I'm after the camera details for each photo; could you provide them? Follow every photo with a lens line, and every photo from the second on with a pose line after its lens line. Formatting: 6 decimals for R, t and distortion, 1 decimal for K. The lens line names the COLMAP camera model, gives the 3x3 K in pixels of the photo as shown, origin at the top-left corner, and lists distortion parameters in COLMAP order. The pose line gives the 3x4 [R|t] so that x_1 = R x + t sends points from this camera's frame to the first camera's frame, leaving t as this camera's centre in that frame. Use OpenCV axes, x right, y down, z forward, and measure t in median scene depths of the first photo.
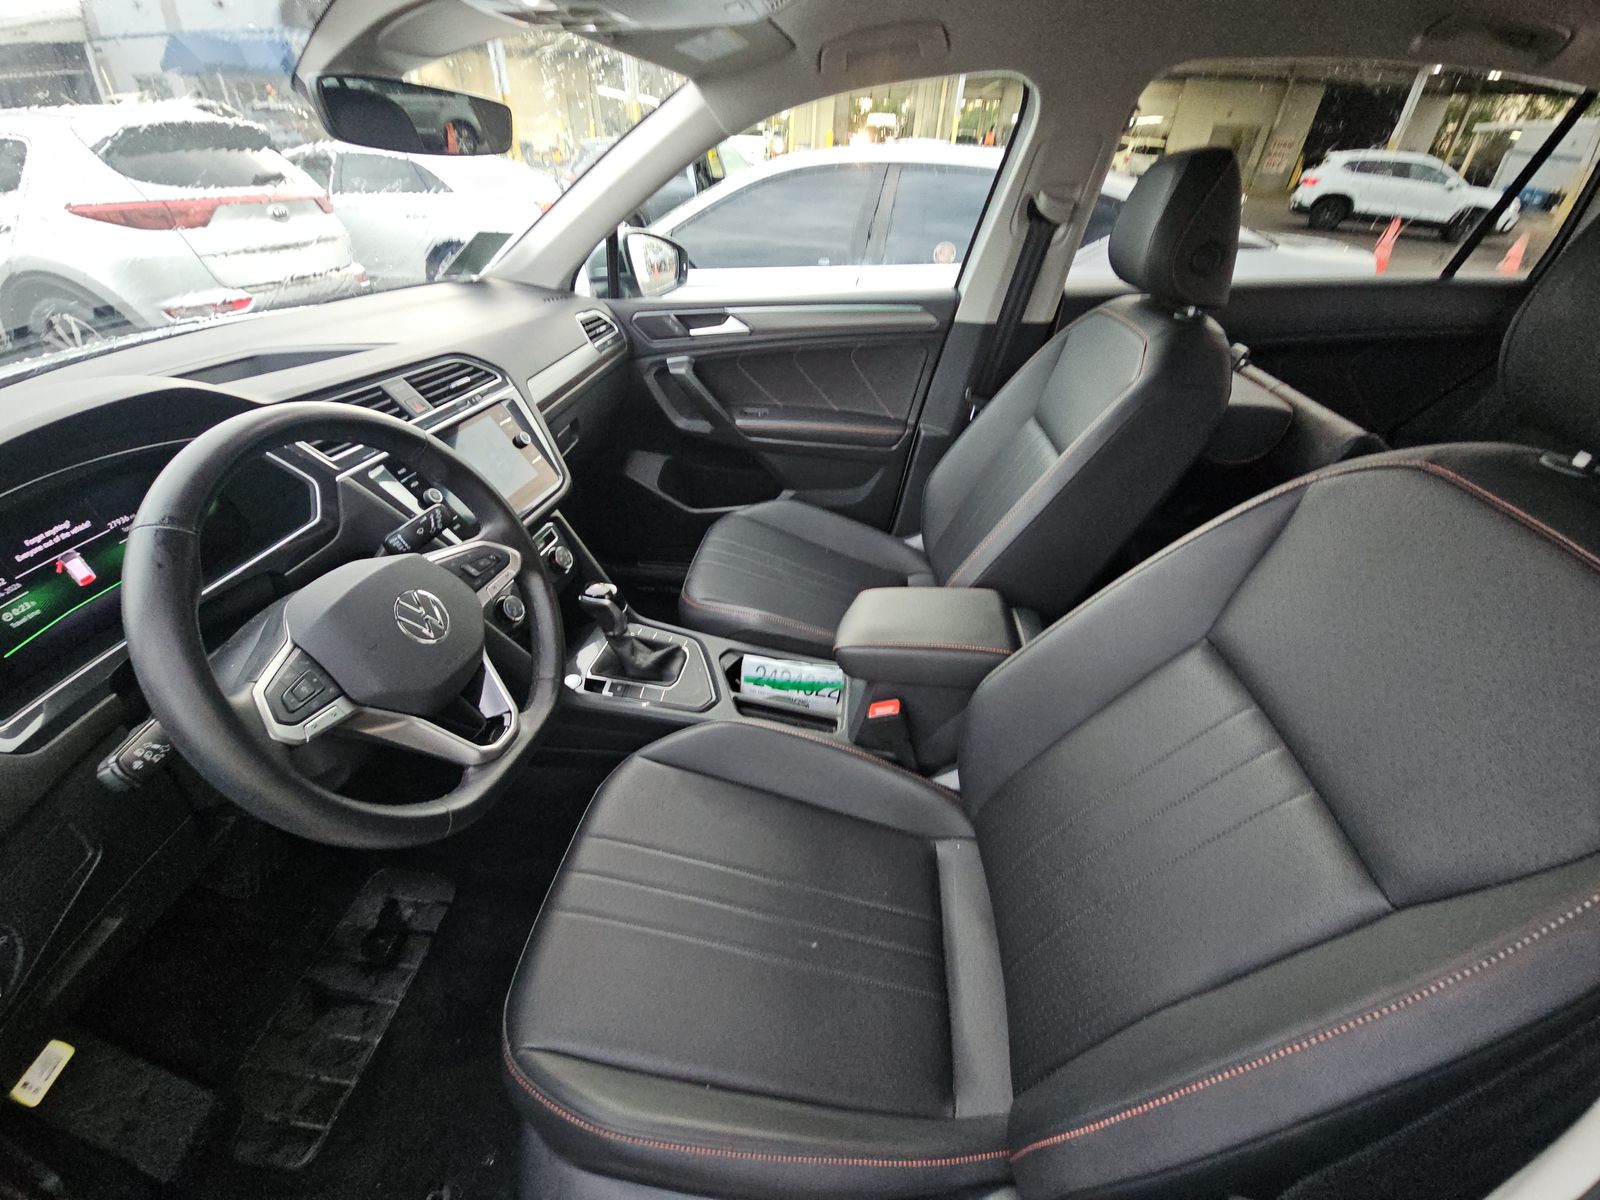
lens RADIAL K [[644.6, 0, 800.0], [0, 644.6, 600.0], [0, 0, 1]] dist [-0.000147, 0.000055]
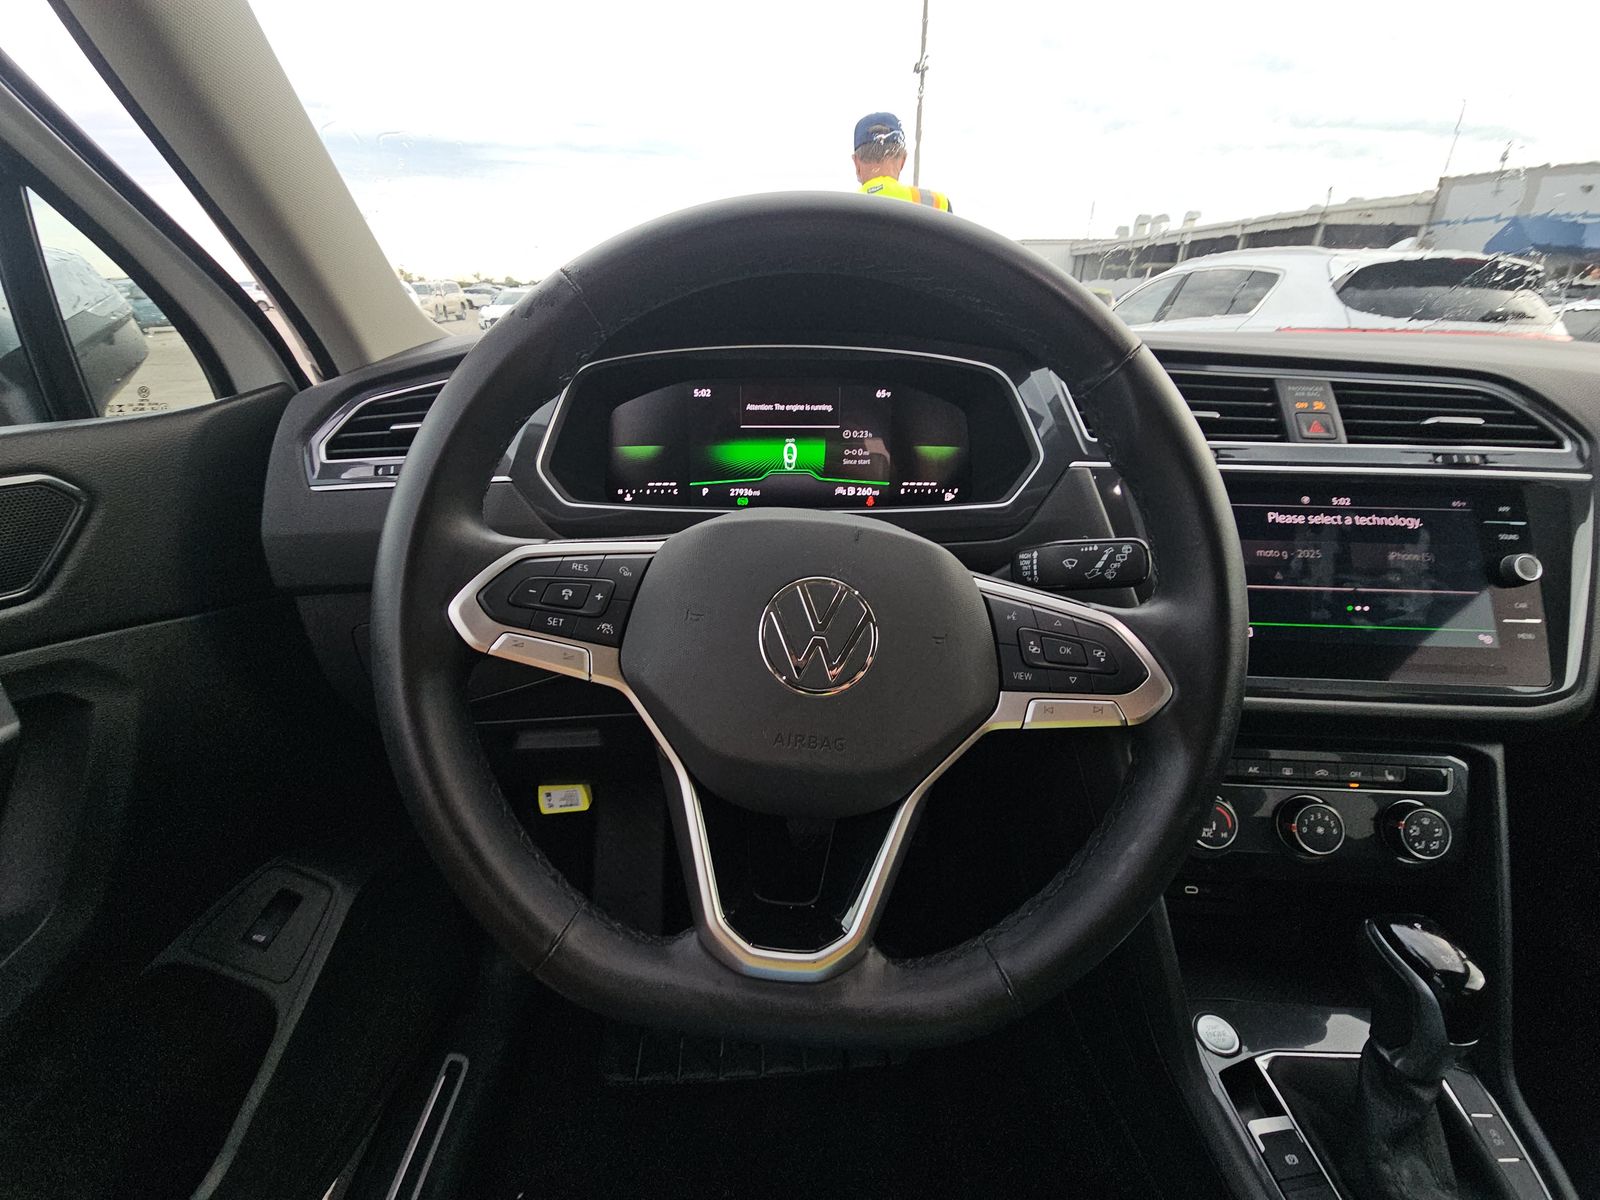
lens RADIAL K [[642.3, 0, 785.6], [0, 642.3, 602.6], [0, 0, 1]] dist [0.014840, -0.009761]
pose [[0.137470, 0.380636, -0.914450, -0.086658], [-0.567186, 0.787120, 0.242369, -0.053845], [0.812036, 0.485344, 0.324097, 0.449202]]
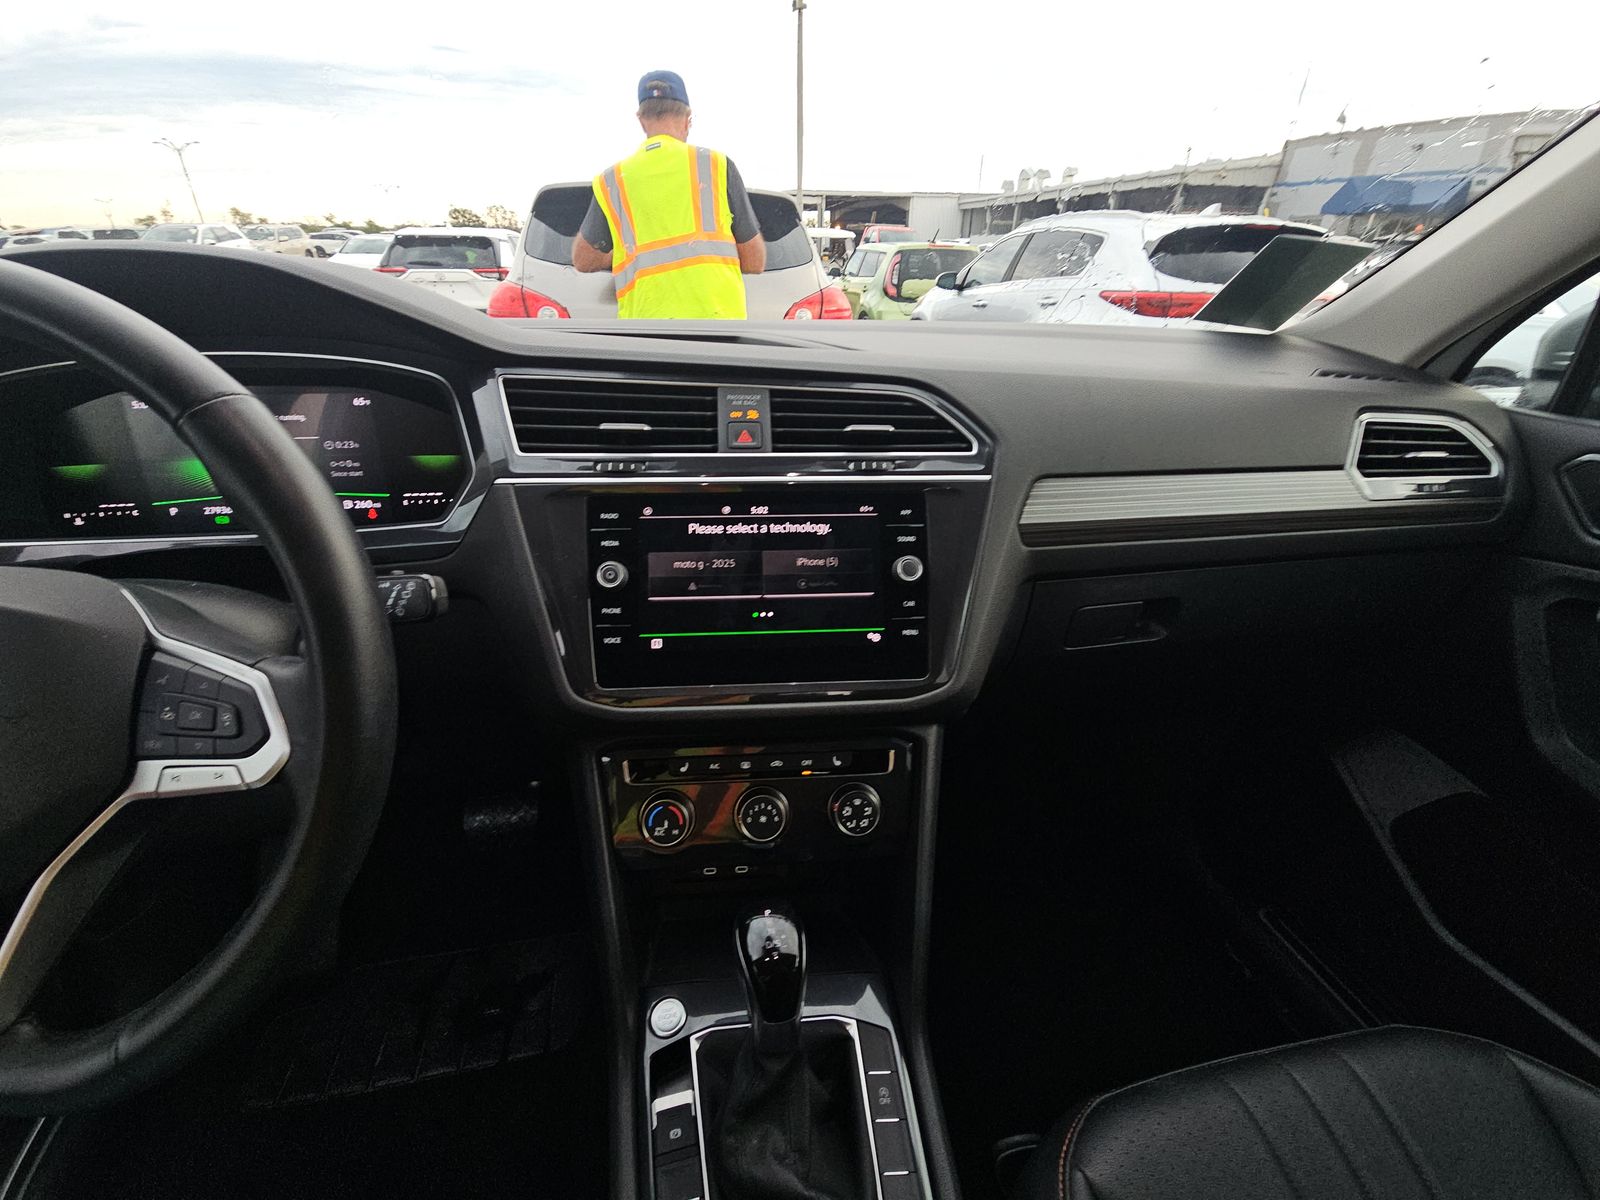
lens RADIAL K [[644.6, 0, 800.0], [0, 644.6, 600.0], [0, 0, 1]] dist [-0.000147, 0.000055]
pose [[0.273481, 0.422989, -0.863880, -0.033261], [-0.554806, 0.803031, 0.217559, -0.281636], [0.785747, 0.419787, 0.454291, 0.708773]]
